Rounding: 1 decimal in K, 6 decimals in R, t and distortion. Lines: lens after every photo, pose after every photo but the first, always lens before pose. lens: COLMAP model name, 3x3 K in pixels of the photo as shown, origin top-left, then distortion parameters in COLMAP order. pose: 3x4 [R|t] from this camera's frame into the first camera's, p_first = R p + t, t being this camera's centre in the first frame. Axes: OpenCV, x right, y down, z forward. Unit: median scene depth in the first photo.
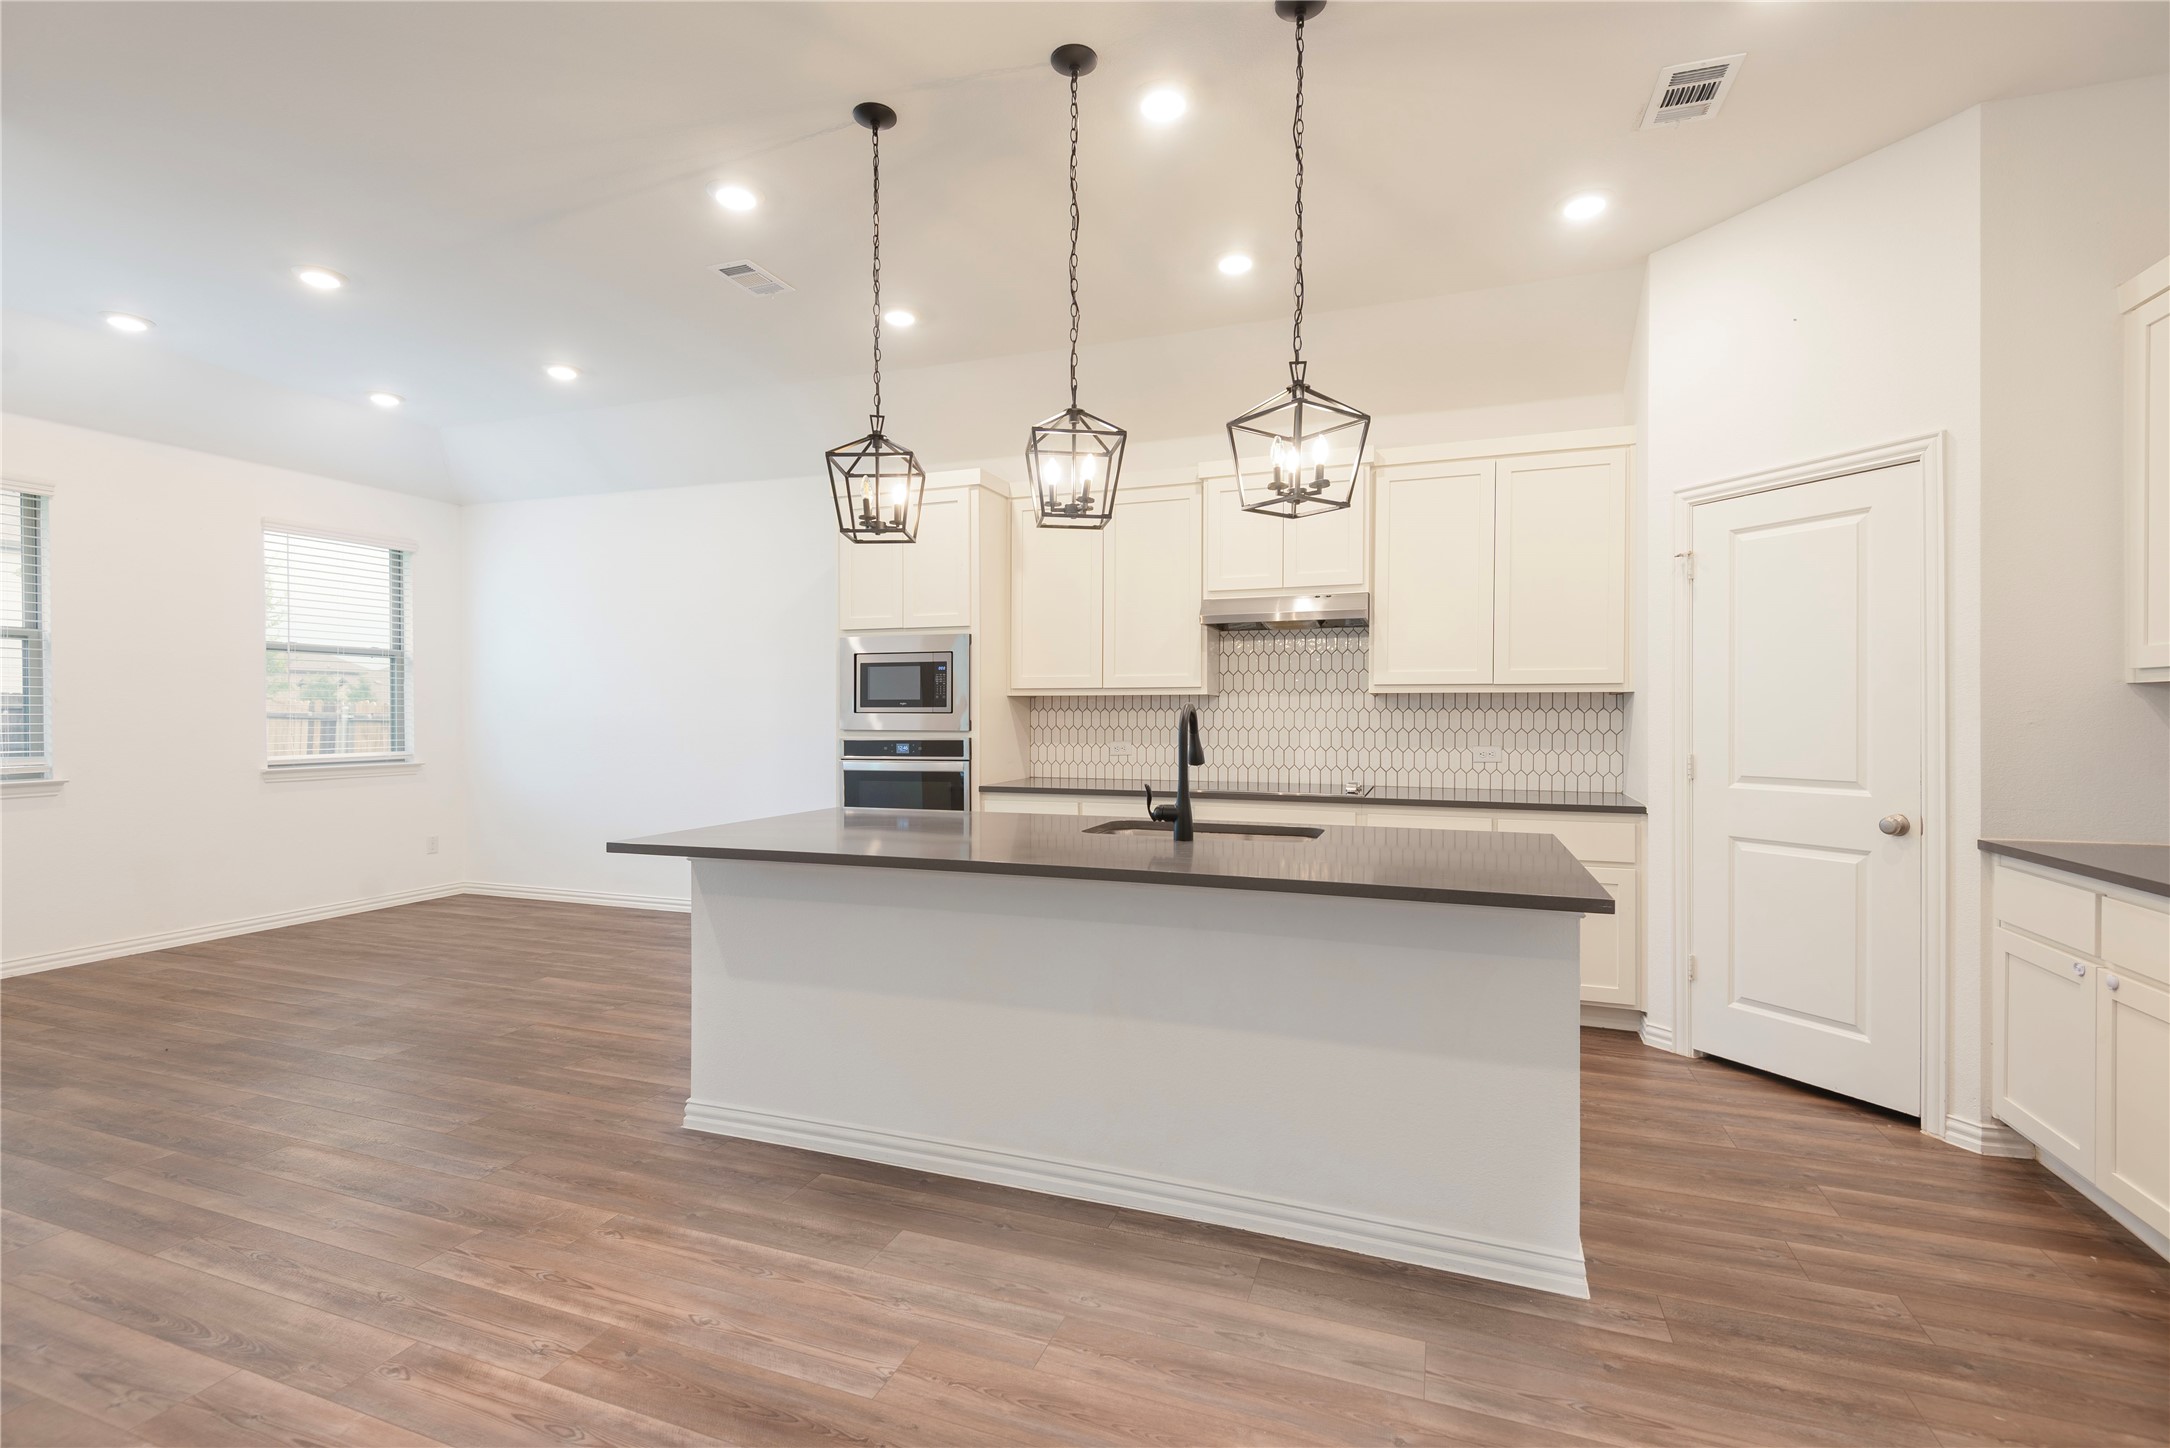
lens RADIAL K [[975.2, 0, 1080.0], [0, 975.2, 720.9], [0, 0, 1]] dist [0.024323, -0.015872]
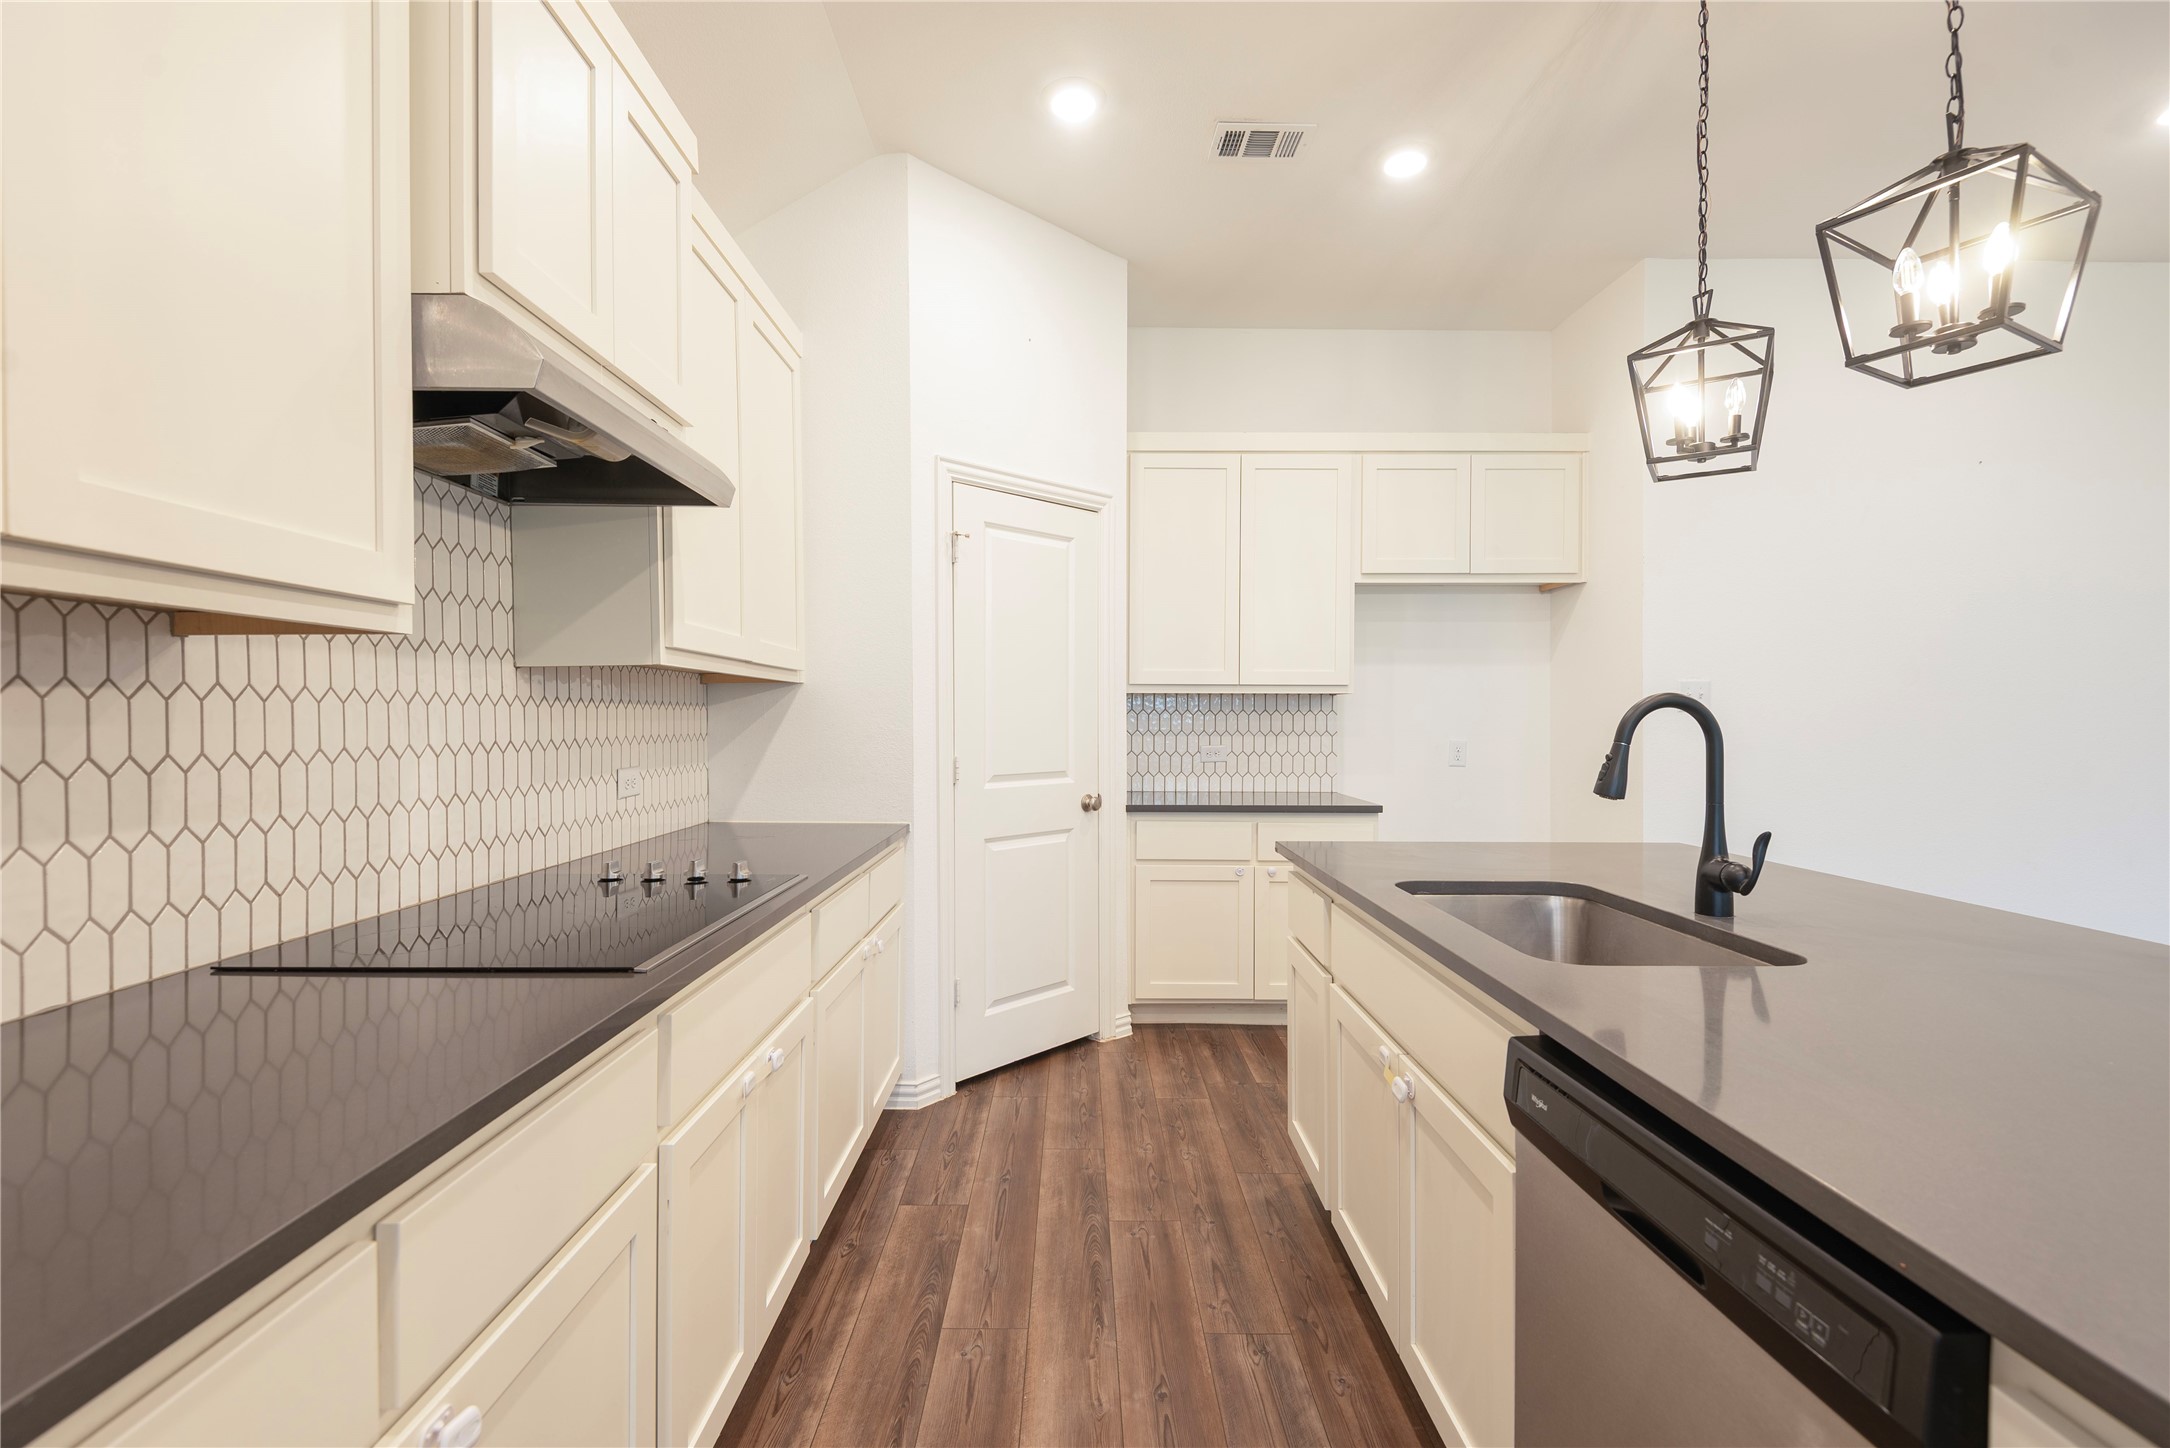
lens RADIAL K [[975.2, 0, 1086.9], [0, 975.2, 724.0], [0, 0, 1]] dist [0.024323, -0.015872]
pose [[-0.358289, -0.009798, 0.933559, -0.294943], [0.004296, 0.999917, 0.012143, -0.007433], [-0.933601, 0.008361, -0.358218, 1.391802]]
